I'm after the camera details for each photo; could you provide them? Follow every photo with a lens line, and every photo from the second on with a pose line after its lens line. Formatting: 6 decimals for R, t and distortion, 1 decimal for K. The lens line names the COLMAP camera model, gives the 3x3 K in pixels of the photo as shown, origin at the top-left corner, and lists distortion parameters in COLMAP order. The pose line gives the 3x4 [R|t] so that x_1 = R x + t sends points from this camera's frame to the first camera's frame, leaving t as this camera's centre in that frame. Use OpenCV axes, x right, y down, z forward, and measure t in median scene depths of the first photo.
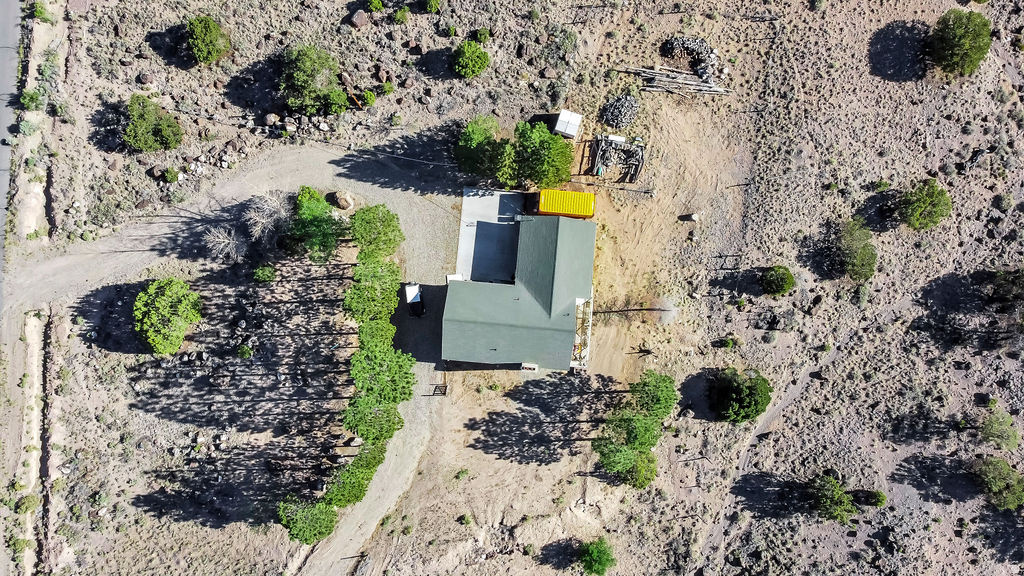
lens RADIAL K [[776.9, 0, 512.0], [0, 776.9, 285.2], [0, 0, 1]] dist [0.003091, -0.003344]
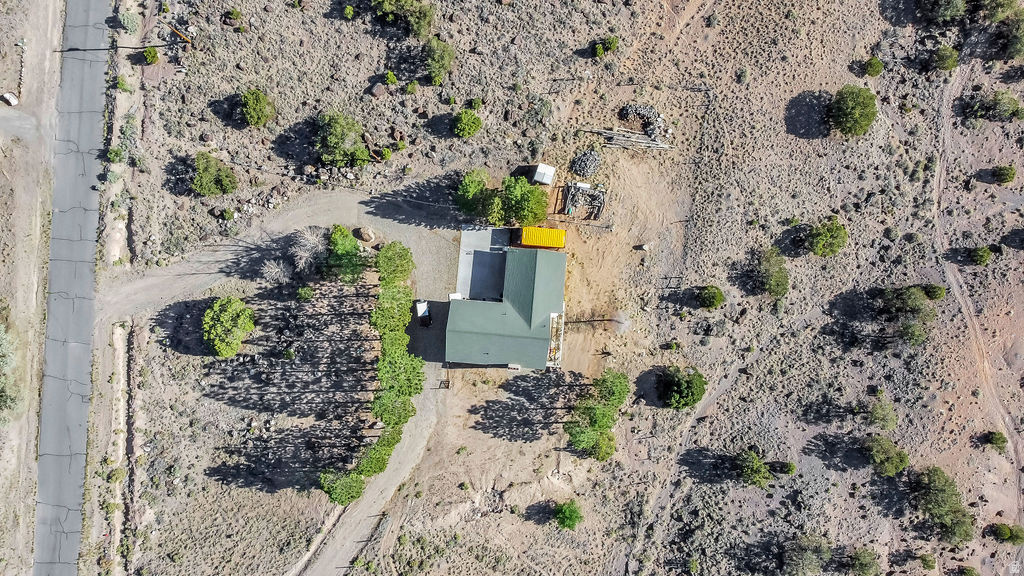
lens RADIAL K [[776.9, 0, 512.0], [0, 776.9, 285.2], [0, 0, 1]] dist [0.003091, -0.003344]
pose [[0.999990, -0.003556, 0.002565, 0.014918], [0.003474, 0.999504, 0.031313, -0.065482], [-0.002675, -0.031304, 0.999506, -0.258399]]
